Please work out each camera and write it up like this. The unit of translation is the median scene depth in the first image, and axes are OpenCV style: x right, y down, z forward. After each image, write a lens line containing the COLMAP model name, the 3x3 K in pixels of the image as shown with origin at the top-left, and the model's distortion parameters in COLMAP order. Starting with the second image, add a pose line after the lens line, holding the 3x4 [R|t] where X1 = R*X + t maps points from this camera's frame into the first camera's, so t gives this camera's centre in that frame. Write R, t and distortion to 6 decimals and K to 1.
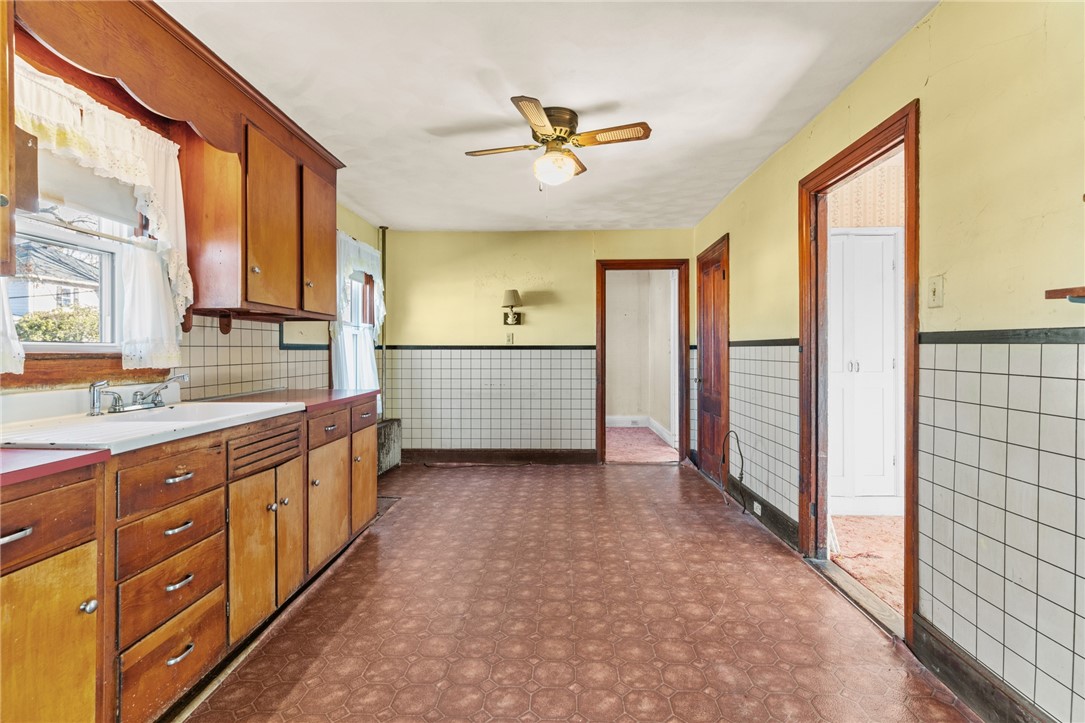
lens RADIAL K [[512.0, 0, 506.0], [0, 512.0, 354.2], [0, 0, 1]] dist [0.002215, -0.000841]
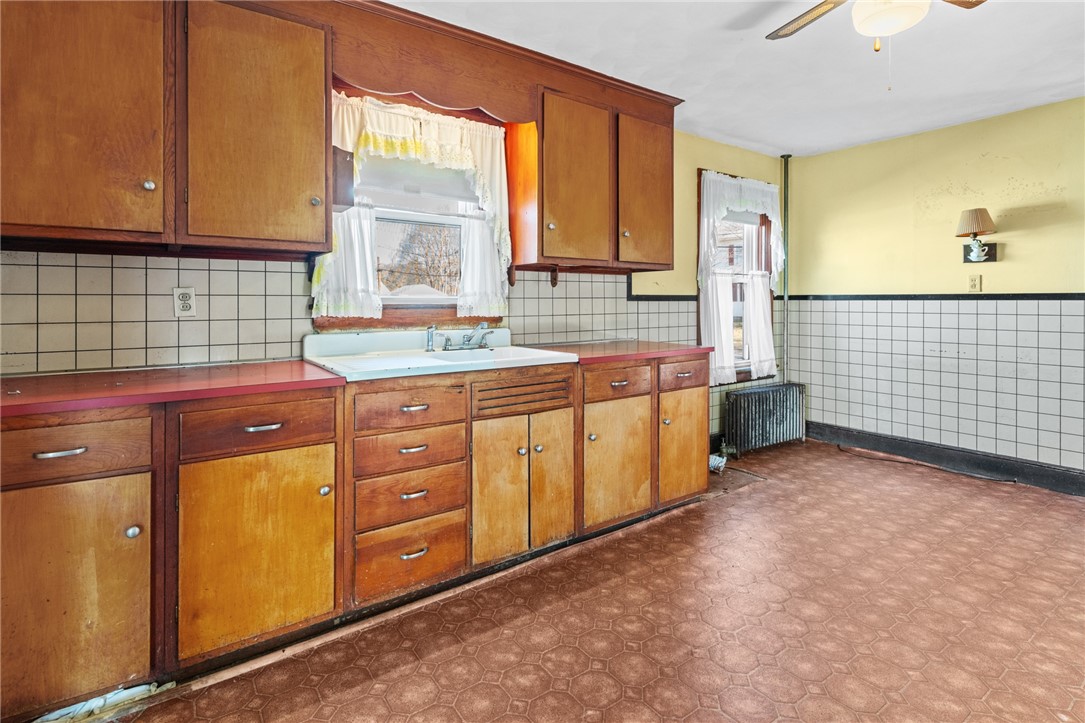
lens RADIAL K [[512.0, 0, 526.6], [0, 512.0, 305.3], [0, 0, 1]] dist [0.002215, -0.000841]
pose [[0.643136, 0.005556, -0.765732, 0.301204], [-0.004636, 0.999984, 0.003362, -0.003781], [0.765738, 0.001388, 0.643151, 0.281134]]
